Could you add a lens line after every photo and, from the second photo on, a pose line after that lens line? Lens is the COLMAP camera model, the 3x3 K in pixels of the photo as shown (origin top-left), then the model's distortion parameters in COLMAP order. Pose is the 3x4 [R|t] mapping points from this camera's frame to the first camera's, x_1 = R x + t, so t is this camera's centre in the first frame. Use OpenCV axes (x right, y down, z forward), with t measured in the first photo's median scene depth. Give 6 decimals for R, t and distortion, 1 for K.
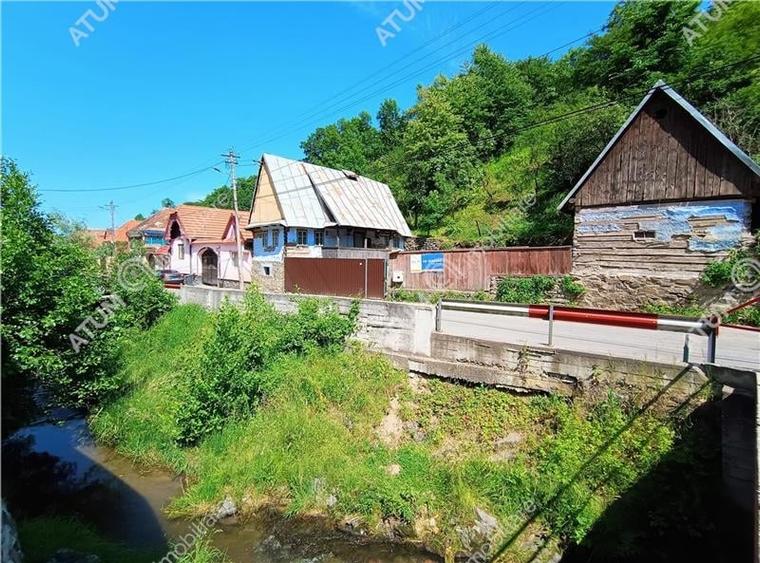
lens RADIAL K [[351.1, 0, 385.7], [0, 351.1, 278.9], [0, 0, 1]] dist [-0.004294, 0.000090]
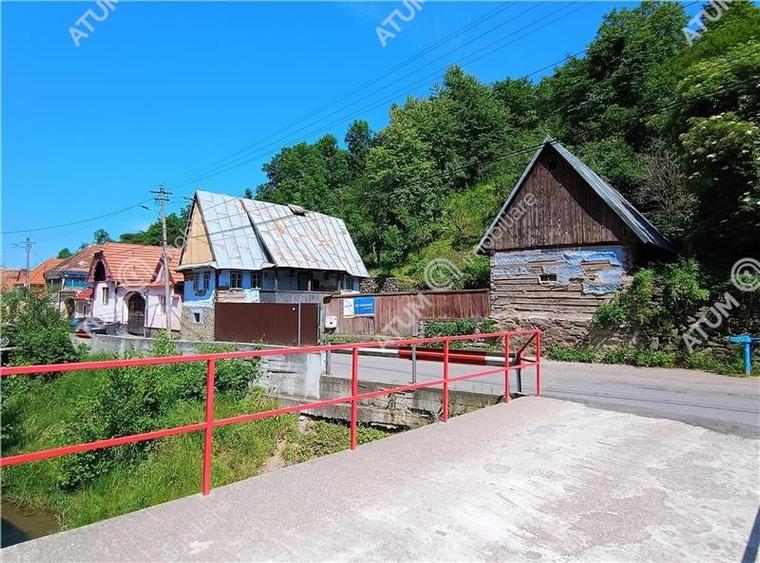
lens RADIAL K [[428.9, 0, 380.0], [0, 428.9, 281.5], [0, 0, 1]] dist [-0.003112, 0.000306]
pose [[0.999575, -0.010126, 0.027334, 0.135456], [0.012830, 0.994841, -0.100636, 0.002559], [-0.026174, 0.100944, 0.994548, -0.148805]]
